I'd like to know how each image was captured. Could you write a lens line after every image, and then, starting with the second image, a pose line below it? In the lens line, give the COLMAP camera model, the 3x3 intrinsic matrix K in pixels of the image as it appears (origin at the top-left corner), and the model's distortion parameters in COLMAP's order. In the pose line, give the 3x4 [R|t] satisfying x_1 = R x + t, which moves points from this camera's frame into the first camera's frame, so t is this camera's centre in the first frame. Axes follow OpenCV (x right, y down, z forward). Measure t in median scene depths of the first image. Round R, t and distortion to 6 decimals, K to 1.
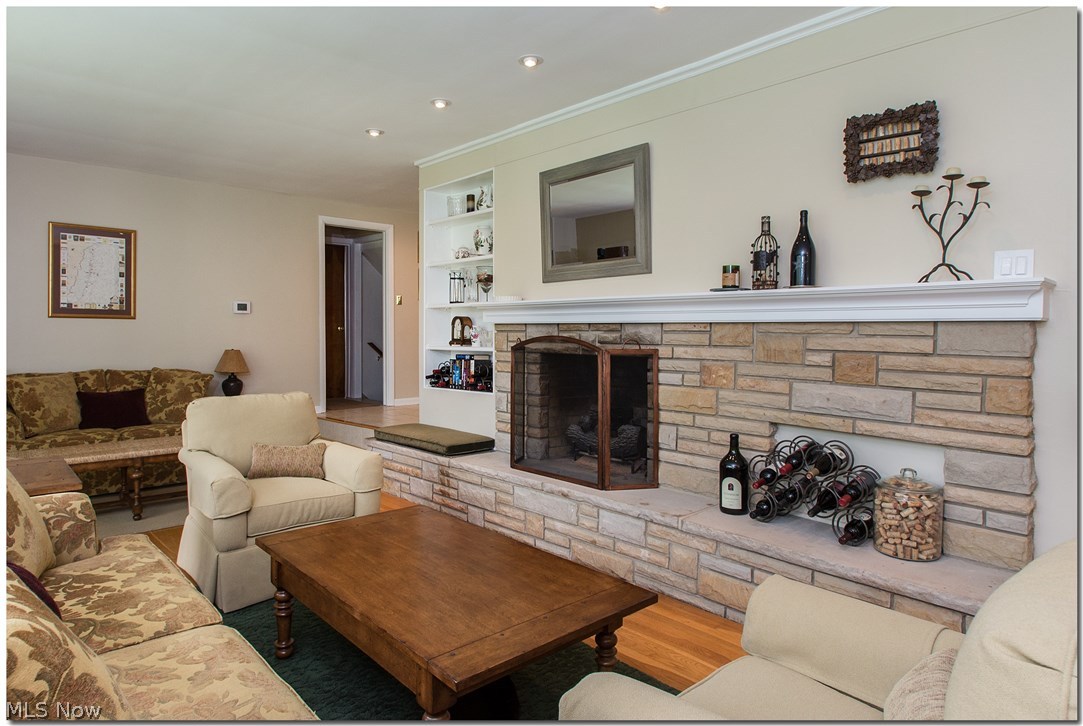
lens RADIAL K [[646.9, 0, 540.6], [0, 646.9, 357.0], [0, 0, 1]] dist [0.000065, -0.000052]
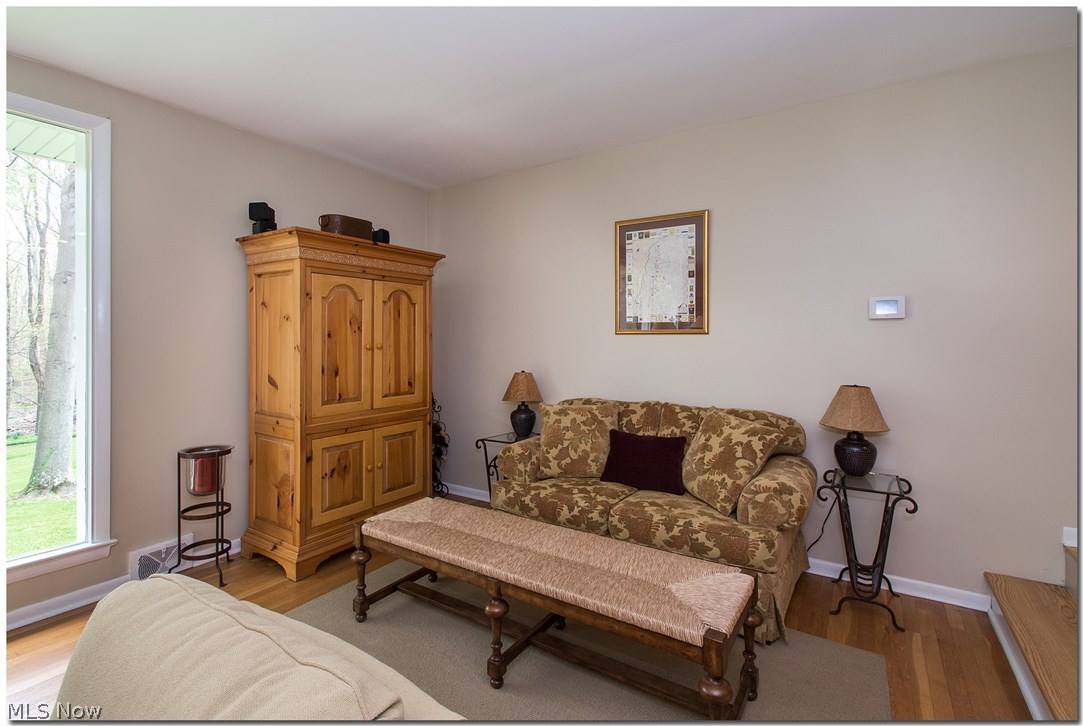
lens RADIAL K [[500.7, 0, 529.2], [0, 500.7, 337.4], [0, 0, 1]] dist [0.000143, 0.000000]
pose [[0.227725, -0.014384, -0.973619, -0.143370], [-0.036248, 0.999073, -0.023239, -0.037015], [0.973050, 0.040584, 0.226993, 0.721466]]
